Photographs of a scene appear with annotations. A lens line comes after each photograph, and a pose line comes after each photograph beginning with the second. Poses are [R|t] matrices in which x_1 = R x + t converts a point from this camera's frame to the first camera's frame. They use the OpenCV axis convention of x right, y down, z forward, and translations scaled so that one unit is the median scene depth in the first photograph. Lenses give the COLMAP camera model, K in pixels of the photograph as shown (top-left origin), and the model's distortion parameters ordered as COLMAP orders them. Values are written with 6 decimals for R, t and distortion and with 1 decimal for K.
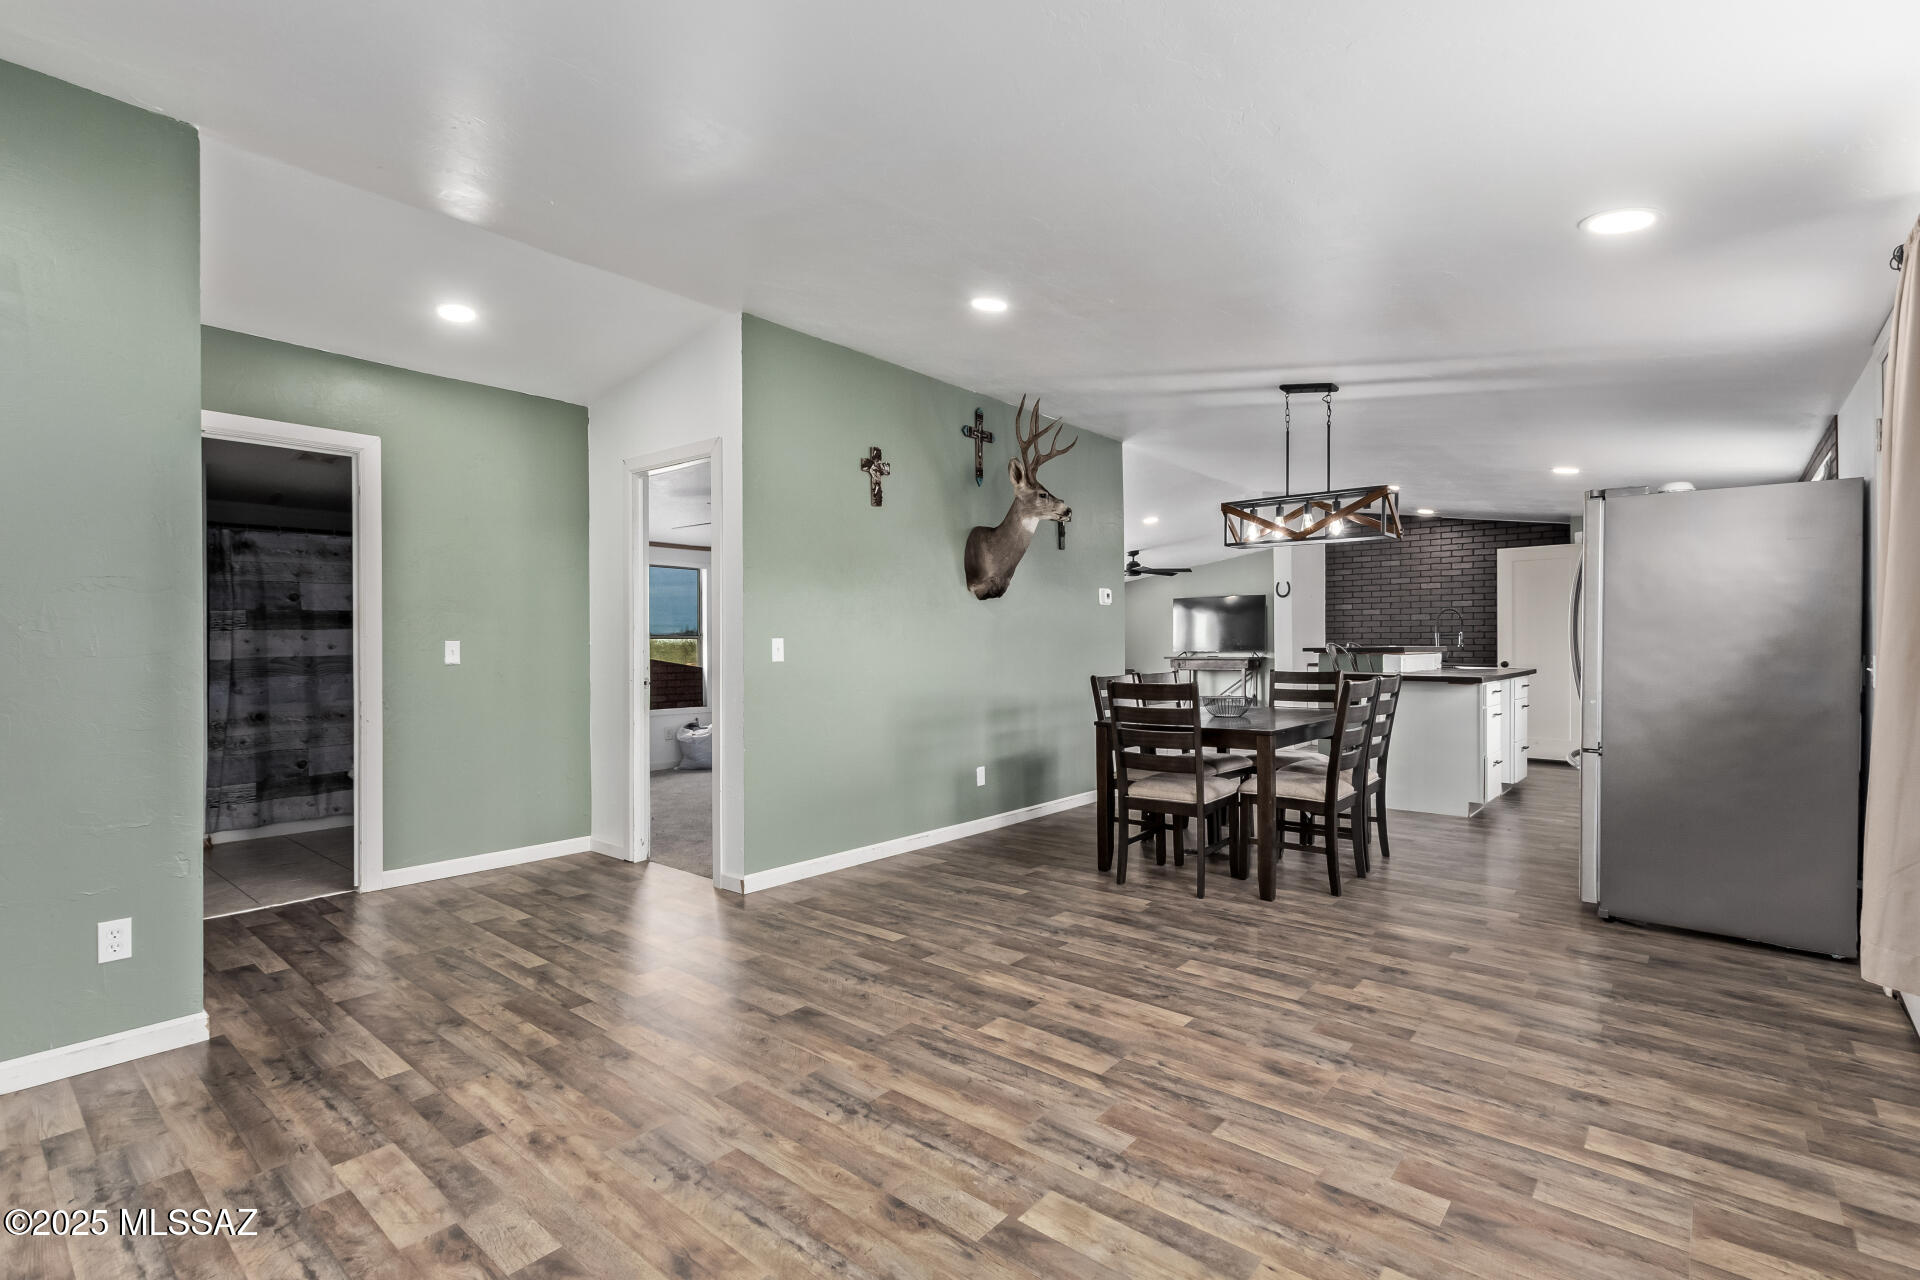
lens RADIAL K [[901.7, 0, 968.1], [0, 901.7, 642.9], [0, 0, 1]] dist [0.002069, 0.000295]
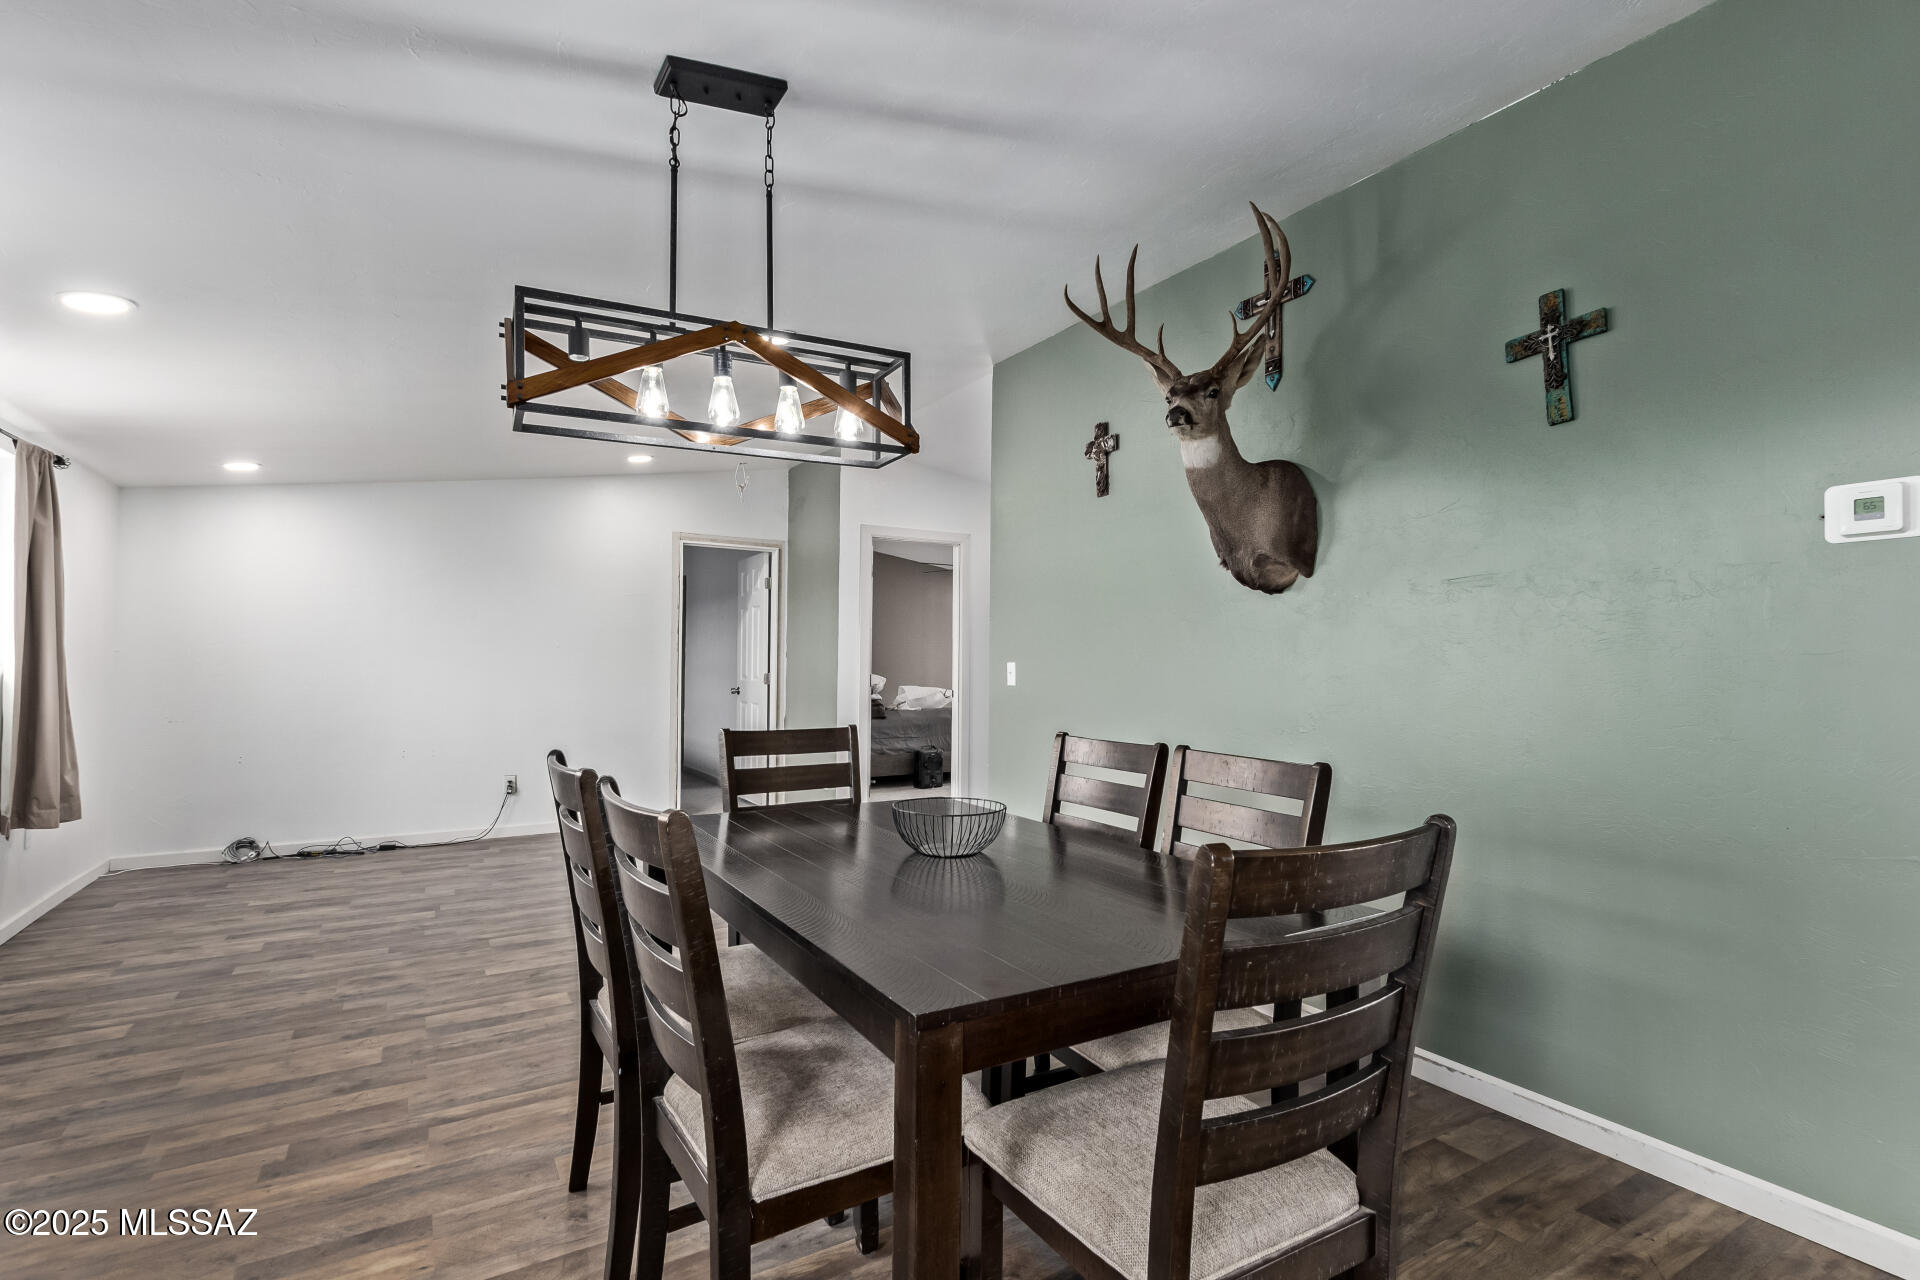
lens RADIAL K [[901.7, 0, 967.4], [0, 901.7, 650.5], [0, 0, 1]] dist [0.002069, 0.000295]
pose [[-0.326904, -0.008010, -0.945024, 1.238105], [-0.005659, 0.999963, -0.006518, -0.018411], [0.945041, 0.003217, -0.326937, 2.089065]]
